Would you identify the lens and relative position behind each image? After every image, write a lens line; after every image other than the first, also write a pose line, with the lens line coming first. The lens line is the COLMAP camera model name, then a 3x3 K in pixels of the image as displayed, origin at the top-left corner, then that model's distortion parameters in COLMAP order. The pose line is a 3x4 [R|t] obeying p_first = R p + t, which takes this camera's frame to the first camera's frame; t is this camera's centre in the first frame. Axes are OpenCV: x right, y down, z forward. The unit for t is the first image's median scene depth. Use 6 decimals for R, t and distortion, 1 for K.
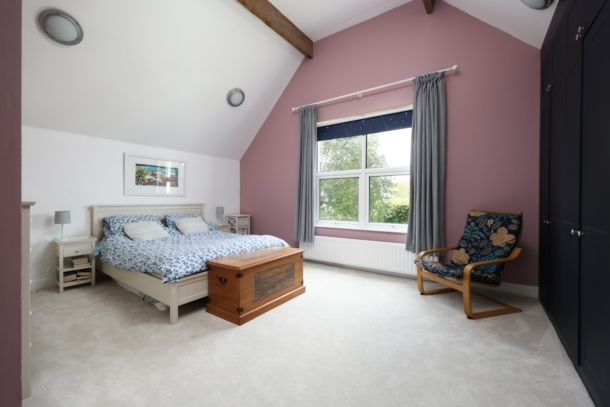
lens RADIAL K [[251.1, 0, 305.0], [0, 251.1, 203.5], [0, 0, 1]] dist [-0.000776, -0.000409]
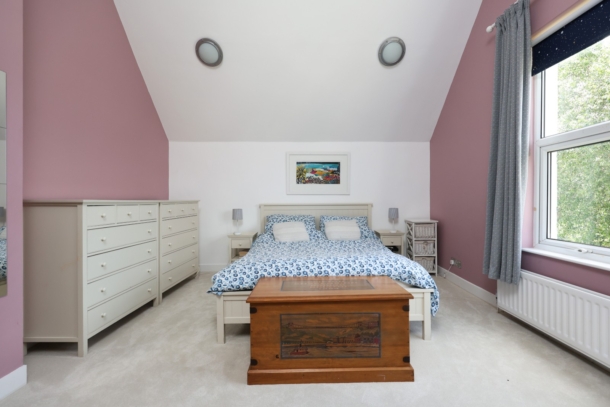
lens RADIAL K [[288.0, 0, 305.0], [0, 288.0, 203.5], [0, 0, 1]] dist [-0.001389, 0.000484]
pose [[0.597868, 0.005571, -0.801575, 0.276191], [-0.006484, 0.999977, 0.002114, -0.000263], [0.801568, 0.003933, 0.597890, 0.406290]]
